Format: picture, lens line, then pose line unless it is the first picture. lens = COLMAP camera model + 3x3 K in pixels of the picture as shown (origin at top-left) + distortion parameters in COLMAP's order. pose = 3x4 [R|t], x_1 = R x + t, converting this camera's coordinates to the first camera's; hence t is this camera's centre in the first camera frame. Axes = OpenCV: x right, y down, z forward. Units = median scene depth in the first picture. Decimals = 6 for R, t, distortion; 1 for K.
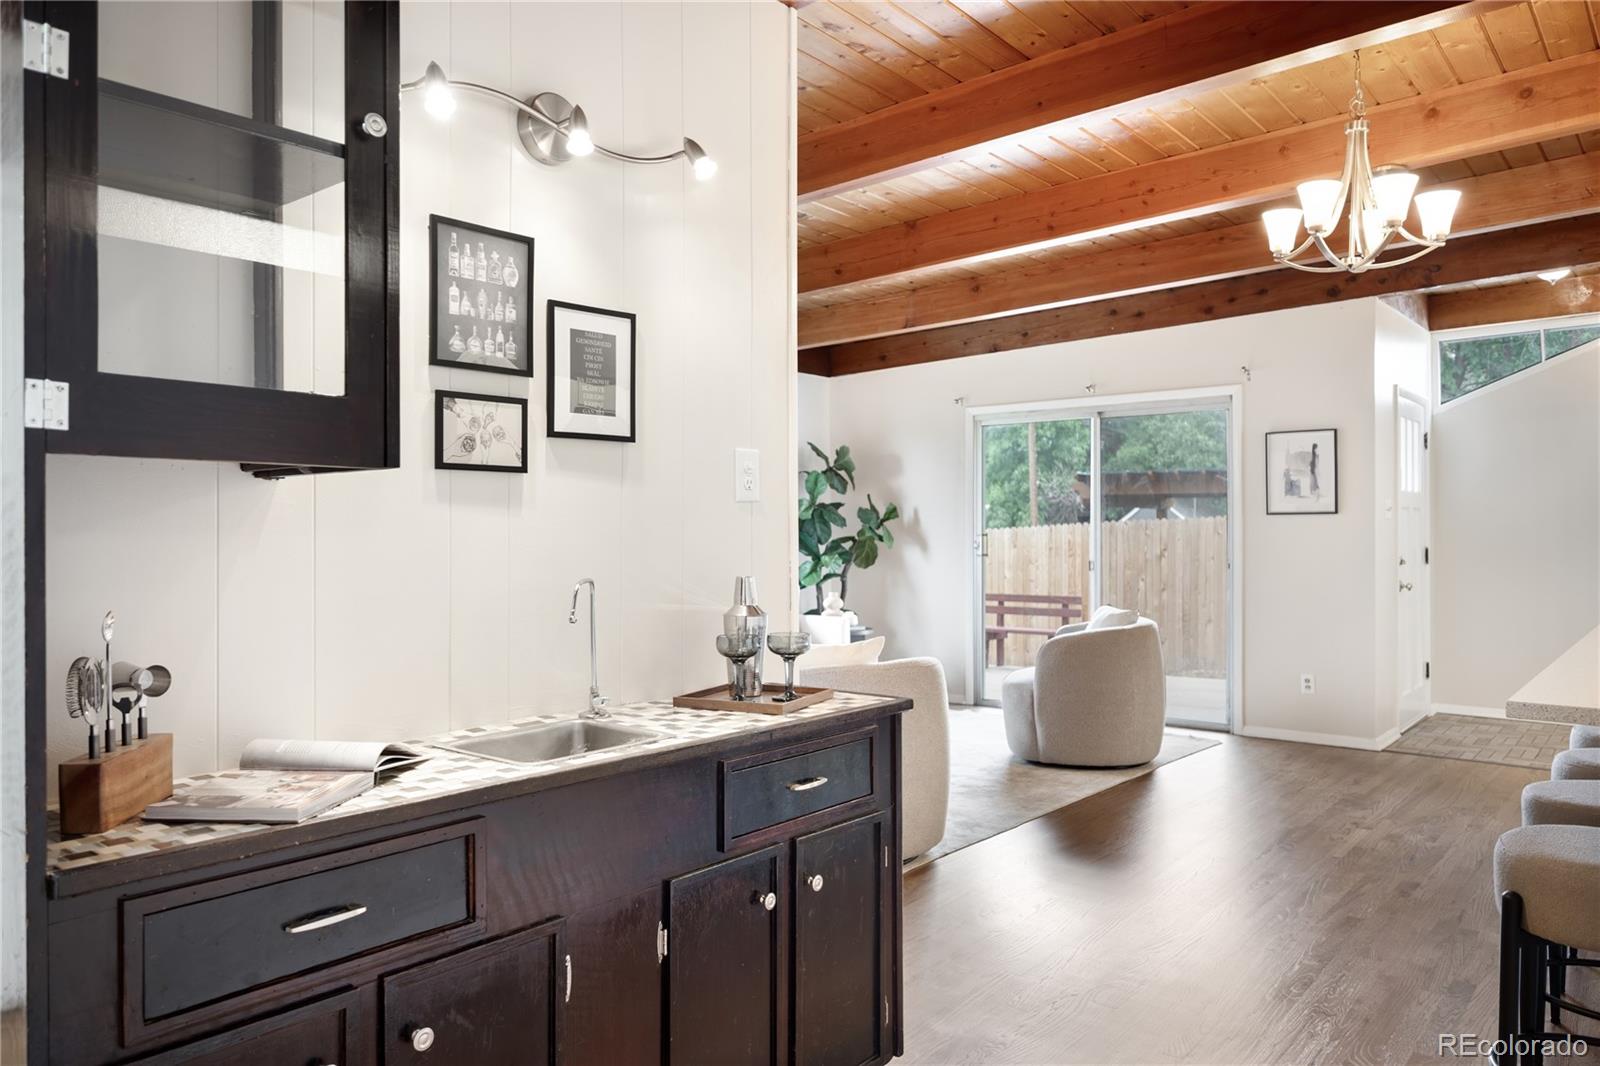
lens RADIAL K [[1096.1, 0, 803.5], [0, 1096.1, 544.1], [0, 0, 1]] dist [-0.006135, -0.002587]
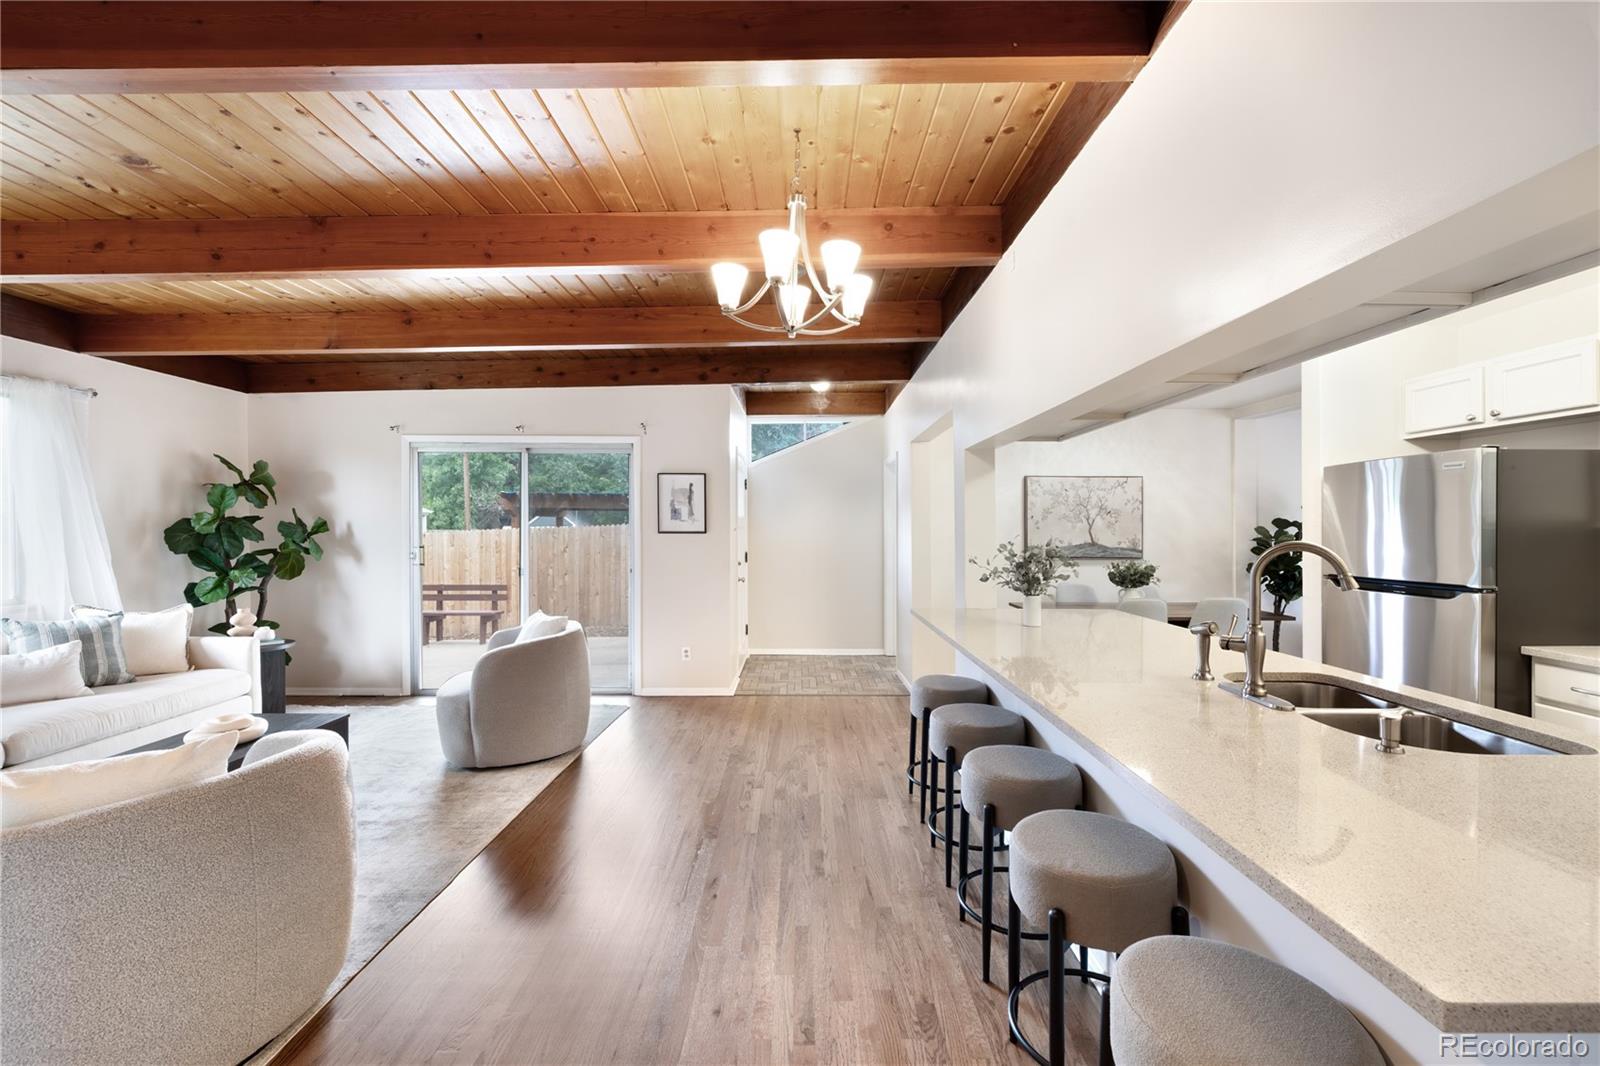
lens RADIAL K [[634.5, 0, 810.8], [0, 634.5, 535.8], [0, 0, 1]] dist [-0.000641, -0.000856]
pose [[0.762723, -0.003345, 0.646717, 0.048559], [0.001639, 0.999993, 0.003239, -0.022598], [-0.646724, -0.001410, 0.762723, 0.237415]]
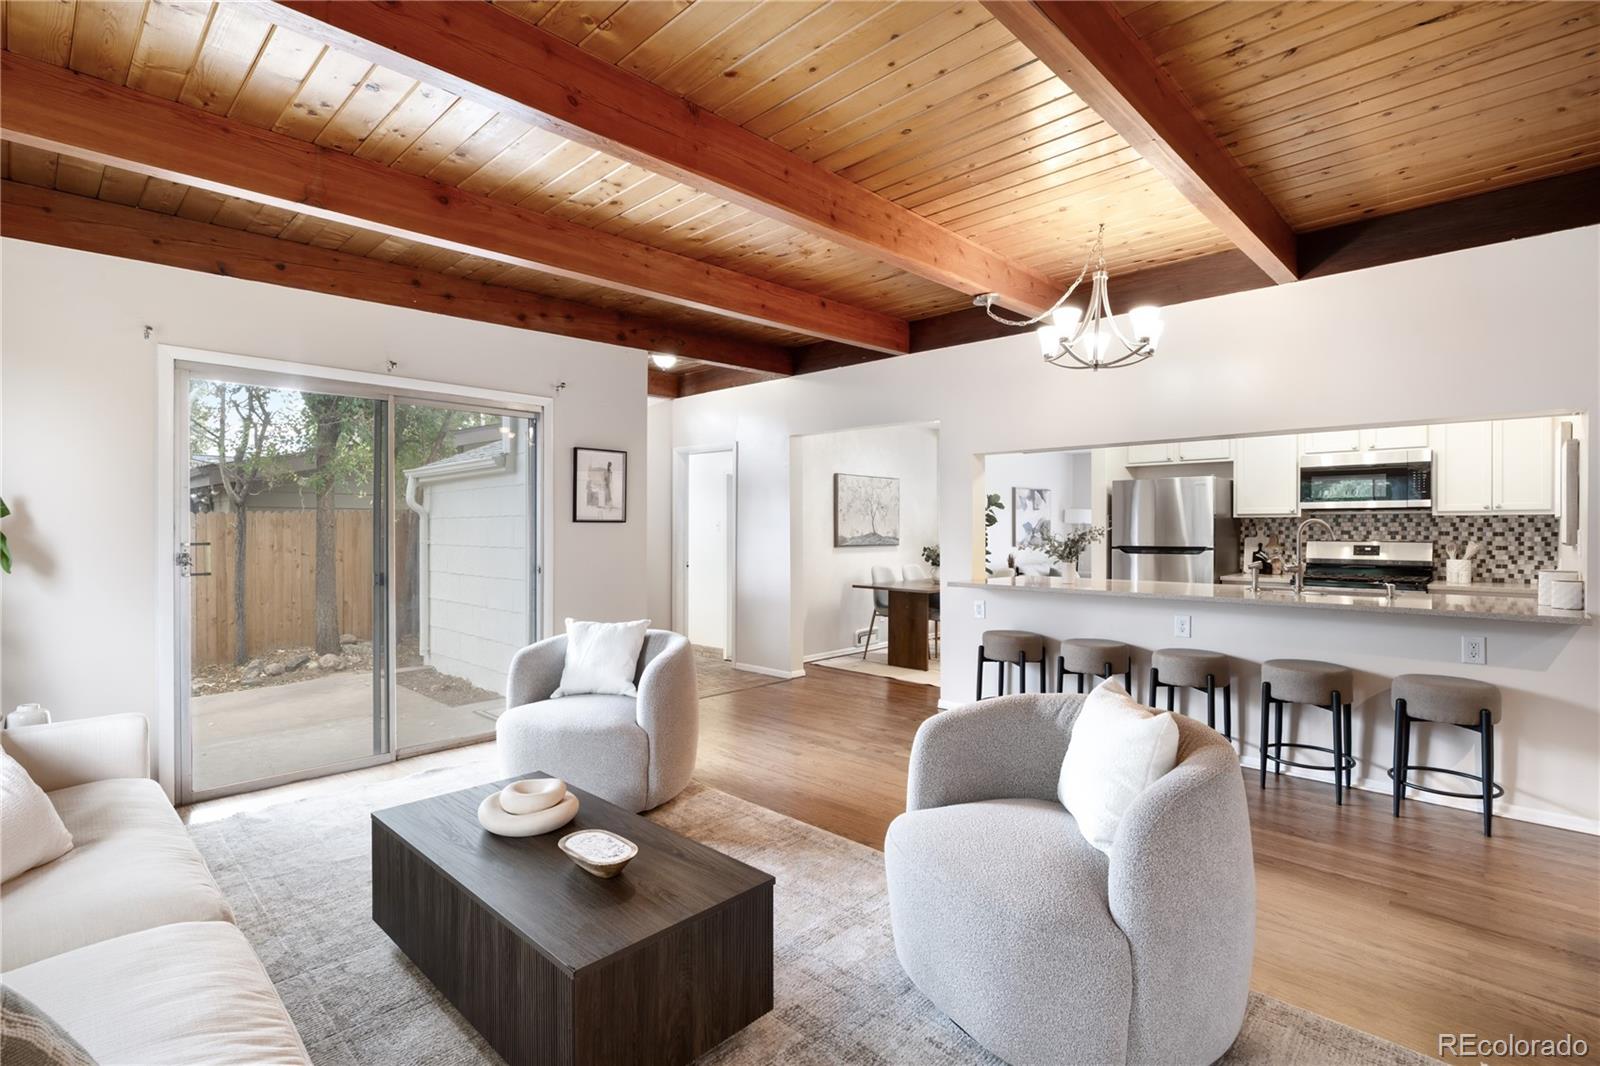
lens RADIAL K [[743.8, 0, 791.9], [0, 743.8, 538.4], [0, 0, 1]] dist [-0.006078, -0.000714]
pose [[0.074673, -0.008771, 0.997170, -0.264554], [0.009225, 0.999925, 0.008105, -0.012781], [-0.997165, 0.008593, 0.074748, 0.636118]]
